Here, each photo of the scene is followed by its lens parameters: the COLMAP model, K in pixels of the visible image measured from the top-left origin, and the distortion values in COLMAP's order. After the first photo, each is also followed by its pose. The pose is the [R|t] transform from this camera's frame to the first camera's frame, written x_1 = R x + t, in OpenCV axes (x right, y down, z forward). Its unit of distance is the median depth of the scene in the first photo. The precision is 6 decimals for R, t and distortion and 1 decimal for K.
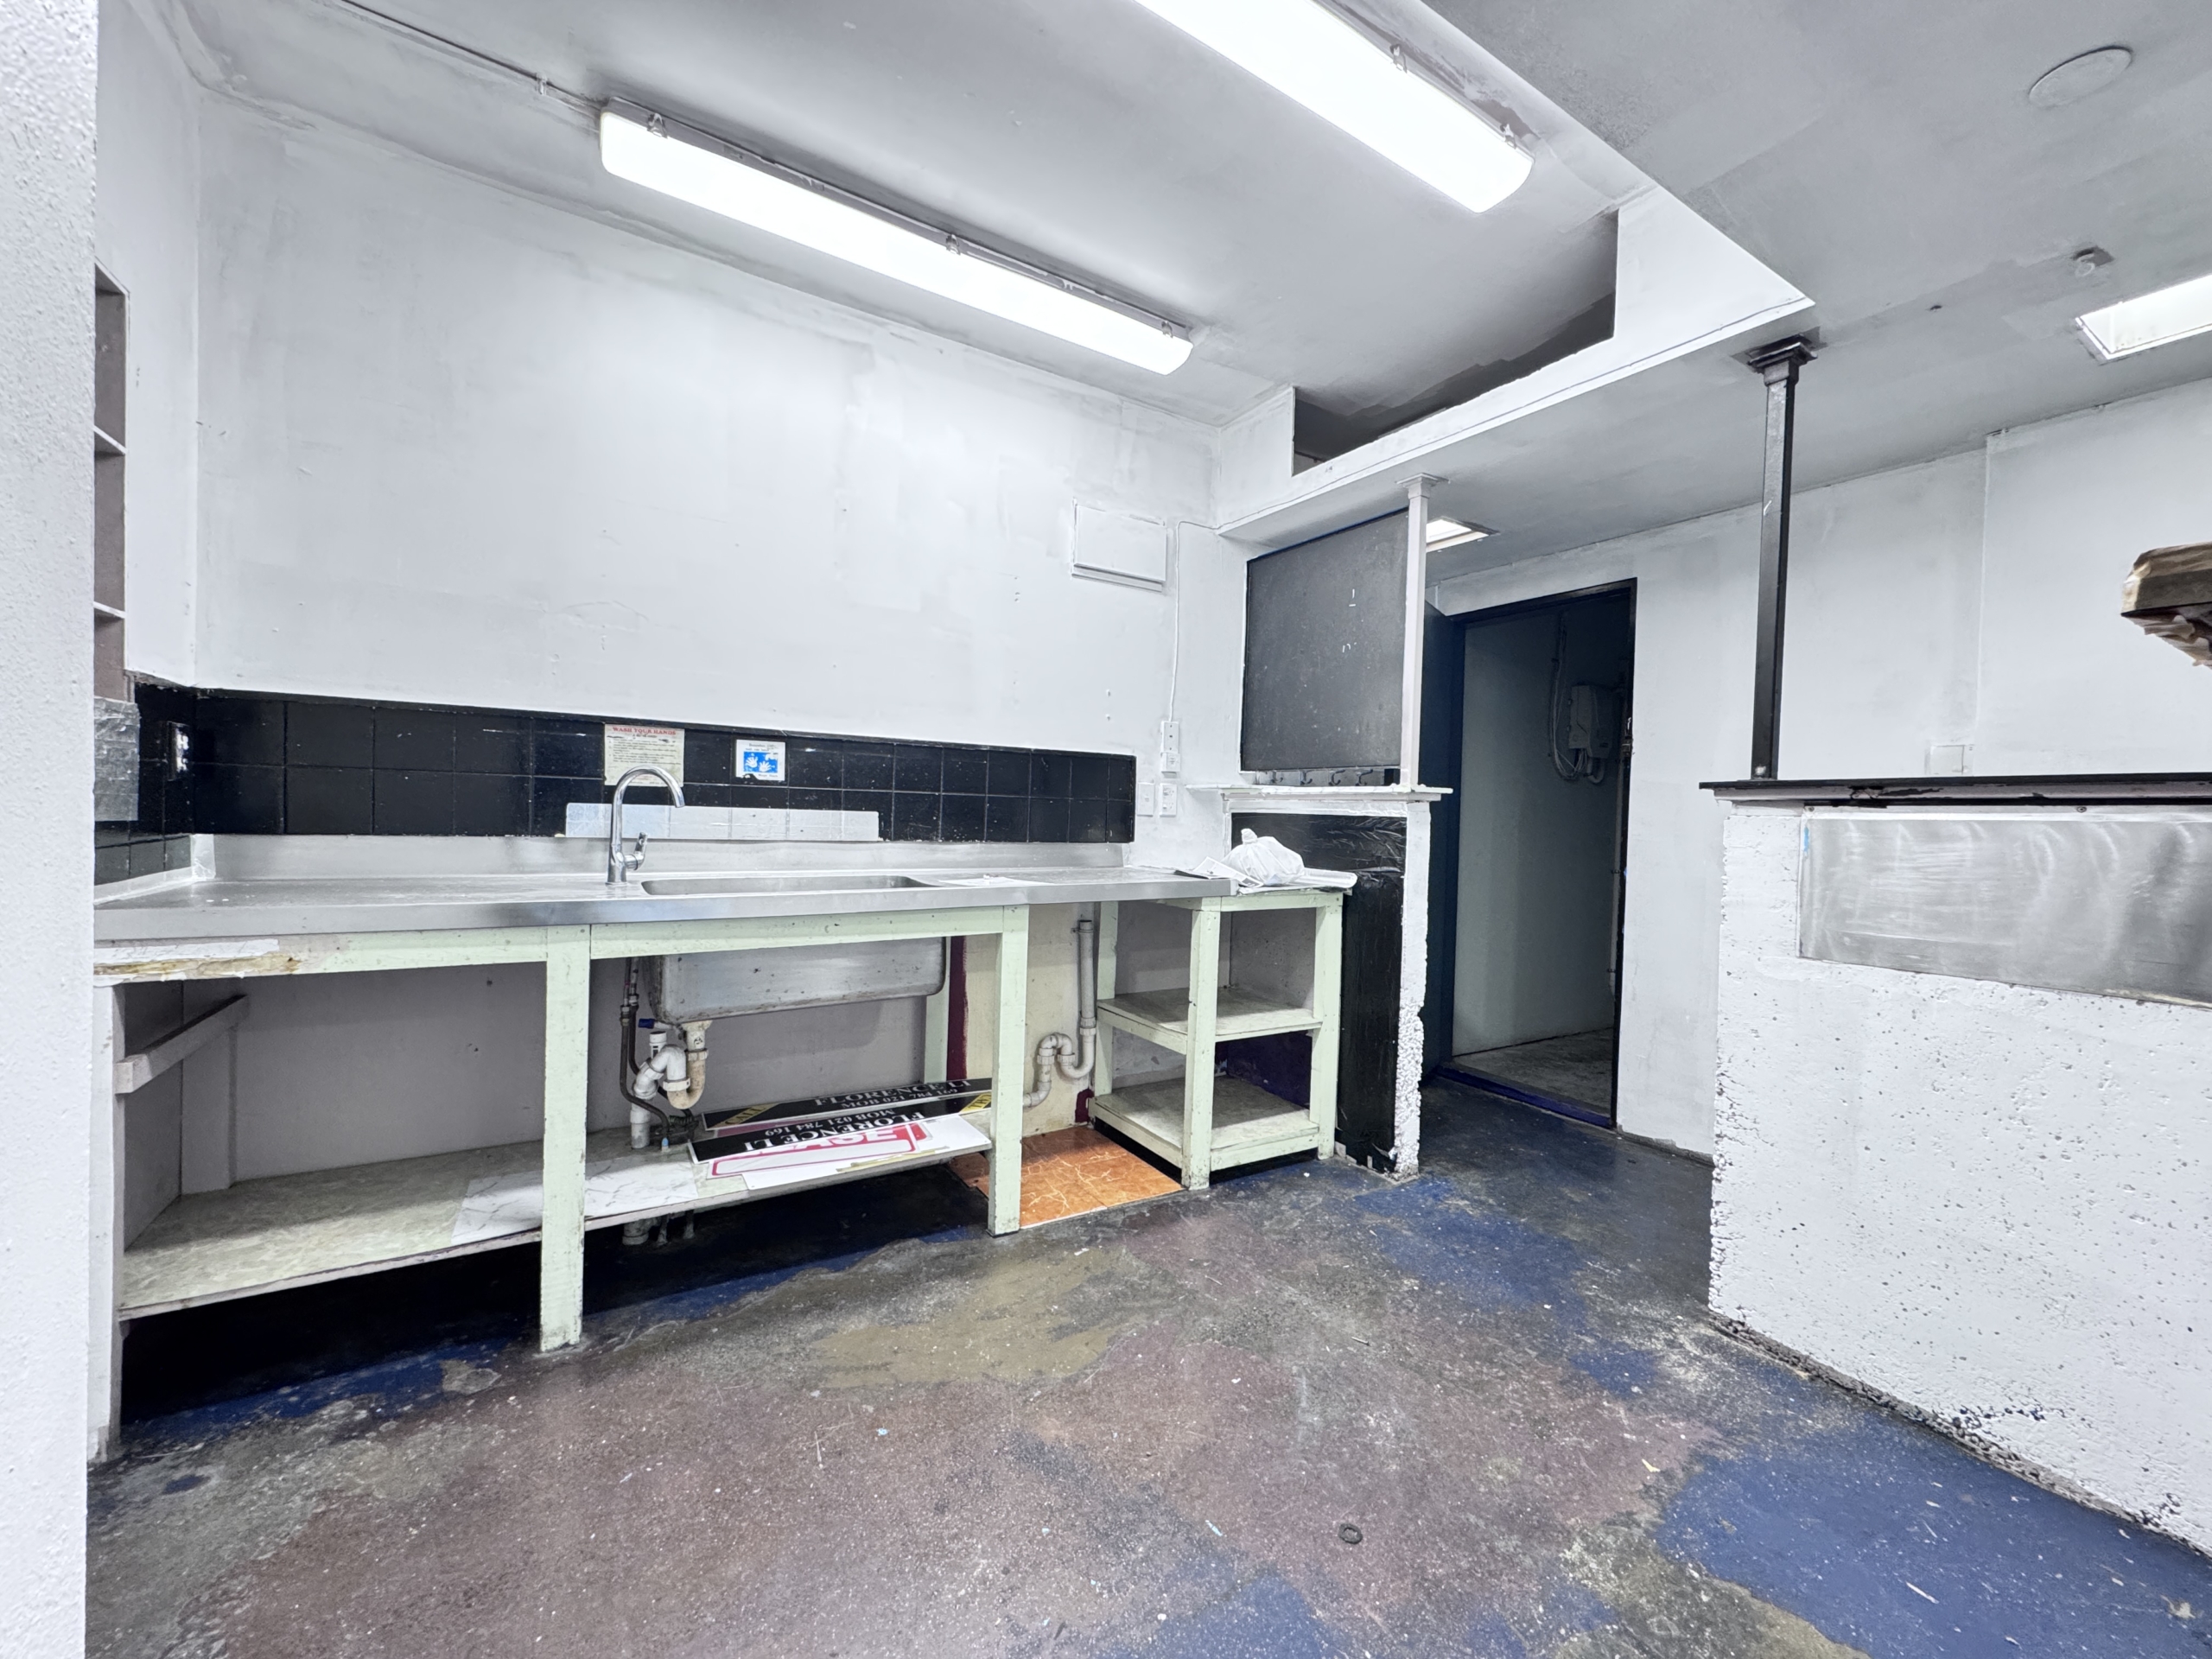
lens RADIAL K [[885.8, 0, 1106.0], [0, 885.8, 829.5], [0, 0, 1]] dist [-0.001167, -0.000011]
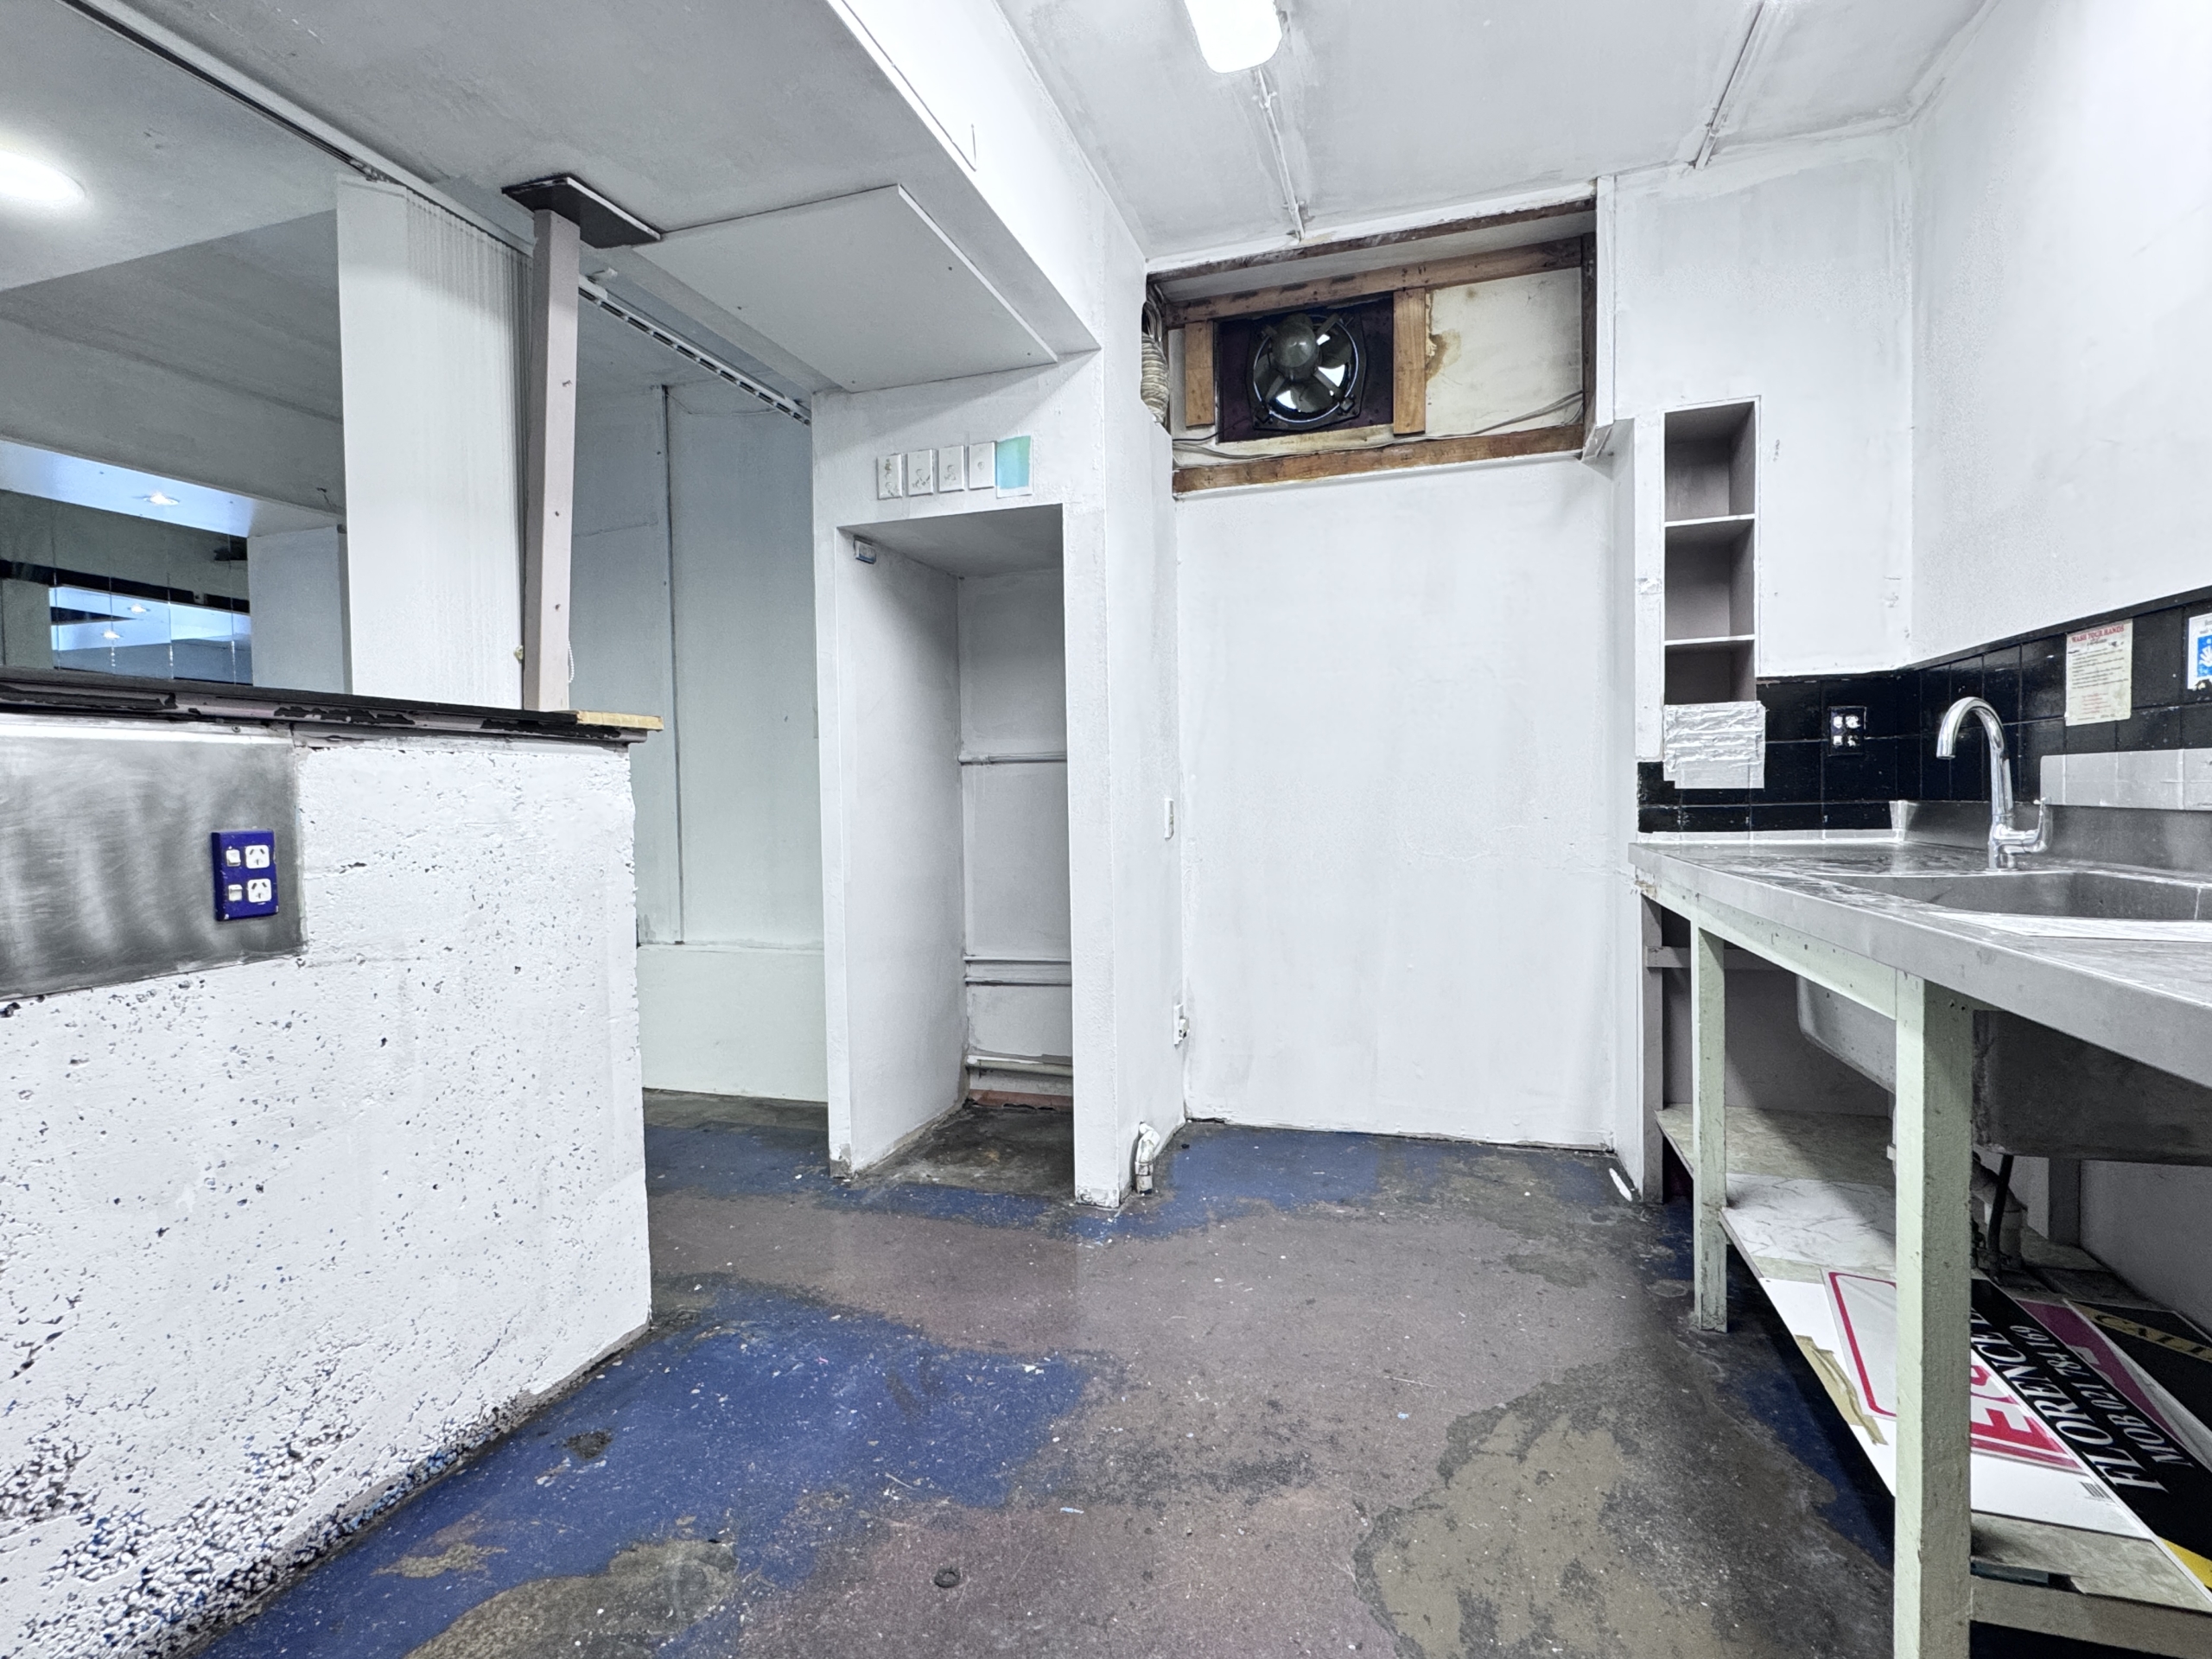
lens RADIAL K [[1082.7, 0, 1106.0], [0, 1082.7, 829.5], [0, 0, 1]] dist [0.000430, 0.000241]
pose [[-0.760585, 0.005638, -0.649213, 0.539775], [-0.018069, 0.999391, 0.029849, 0.015833], [0.648986, 0.034433, -0.760020, 1.203356]]
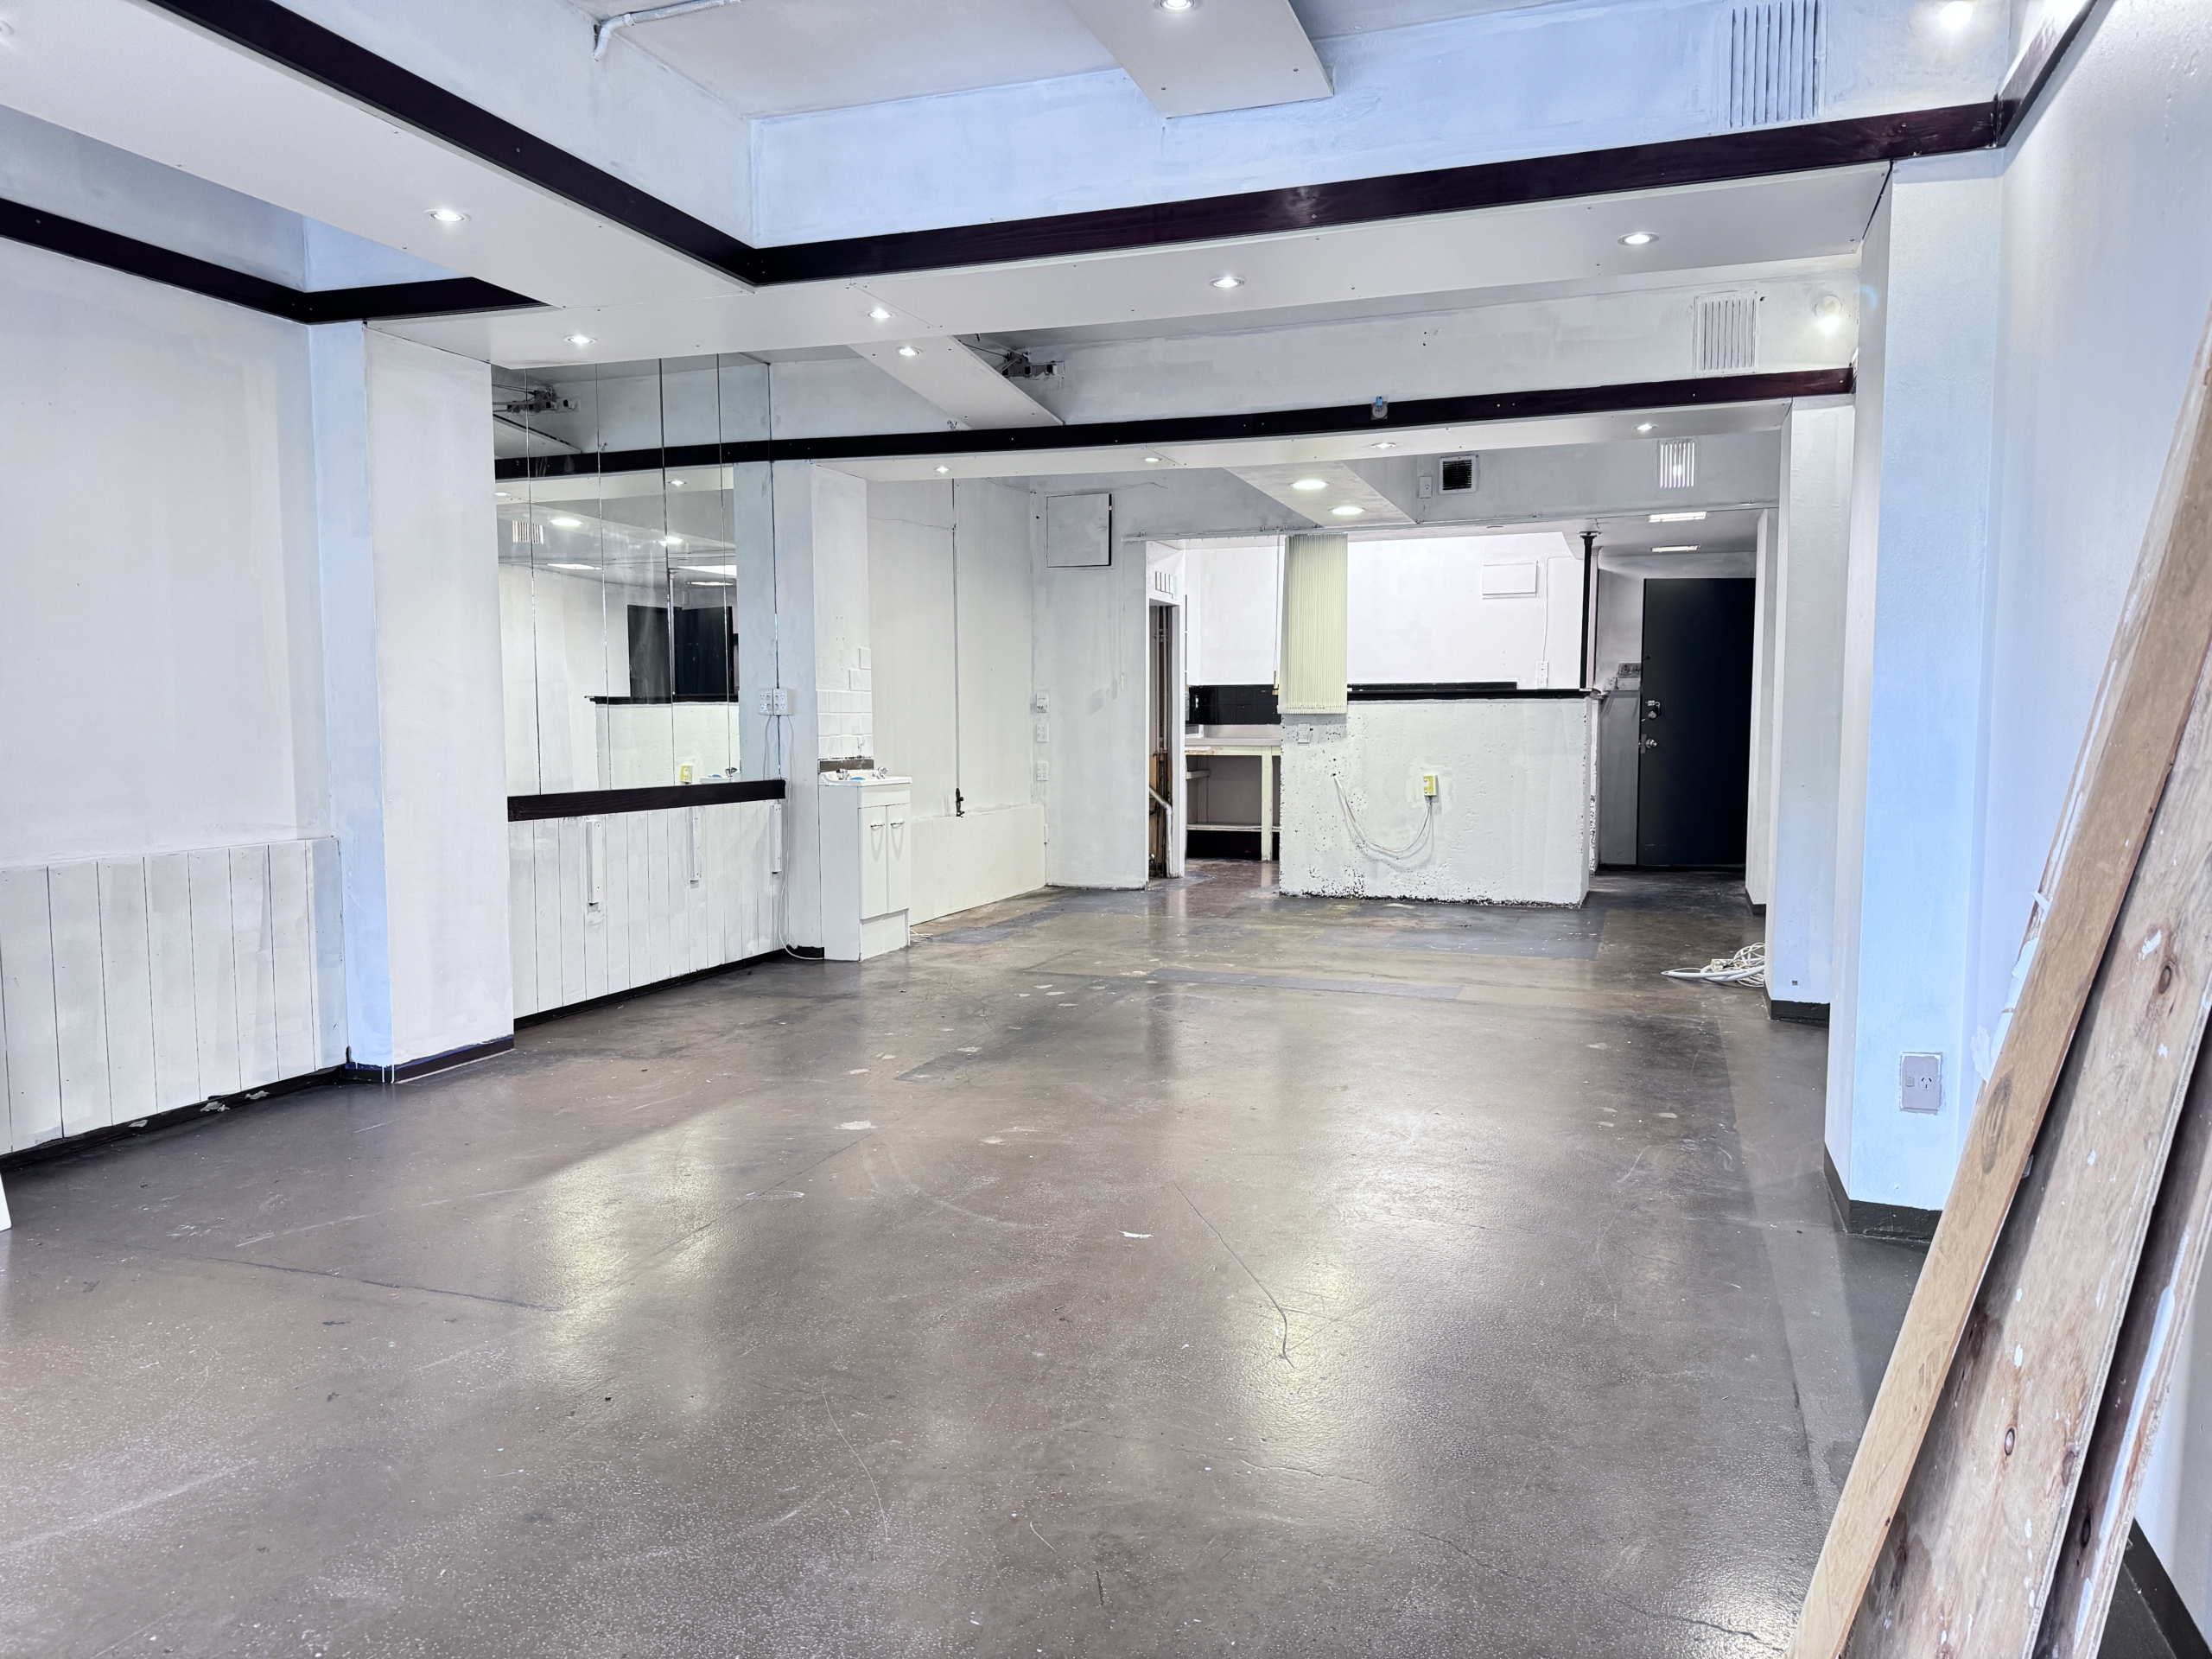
lens RADIAL K [[1542.9, 0, 1106.0], [0, 1542.9, 829.5], [0, 0, 1]] dist [0.170284, -0.338825]
pose [[0.628789, 0.027767, -0.777080, 3.249186], [0.007209, 0.999111, 0.041534, 0.147636], [0.777542, -0.031719, 0.628030, -2.920402]]
